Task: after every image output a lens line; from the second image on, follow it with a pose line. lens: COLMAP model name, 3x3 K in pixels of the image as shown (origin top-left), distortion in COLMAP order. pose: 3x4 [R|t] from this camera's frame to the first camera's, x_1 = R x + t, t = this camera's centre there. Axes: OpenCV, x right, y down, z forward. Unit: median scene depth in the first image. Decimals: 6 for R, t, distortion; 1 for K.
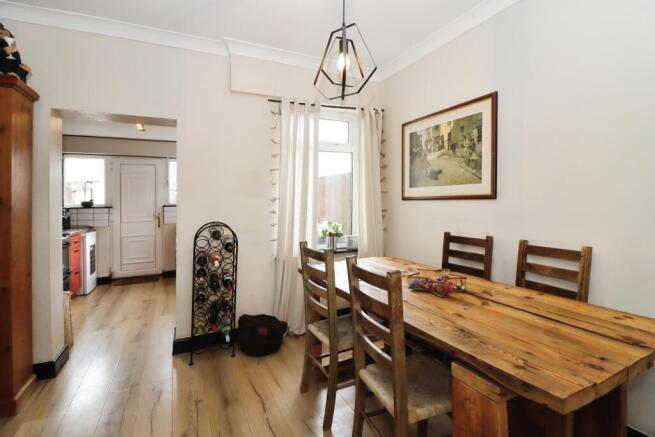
lens RADIAL K [[314.5, 0, 324.9], [0, 314.5, 201.2], [0, 0, 1]] dist [0.002264, -0.000014]
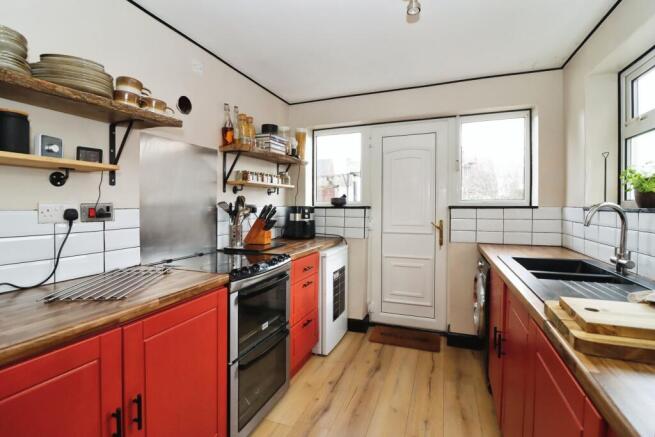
lens RADIAL K [[314.5, 0, 322.2], [0, 314.5, 203.4], [0, 0, 1]] dist [0.002264, -0.000014]
pose [[0.686675, 0.009291, -0.726905, -0.292298], [-0.006326, 0.999957, 0.006805, 0.008142], [0.726937, -0.000074, 0.686704, 0.510685]]
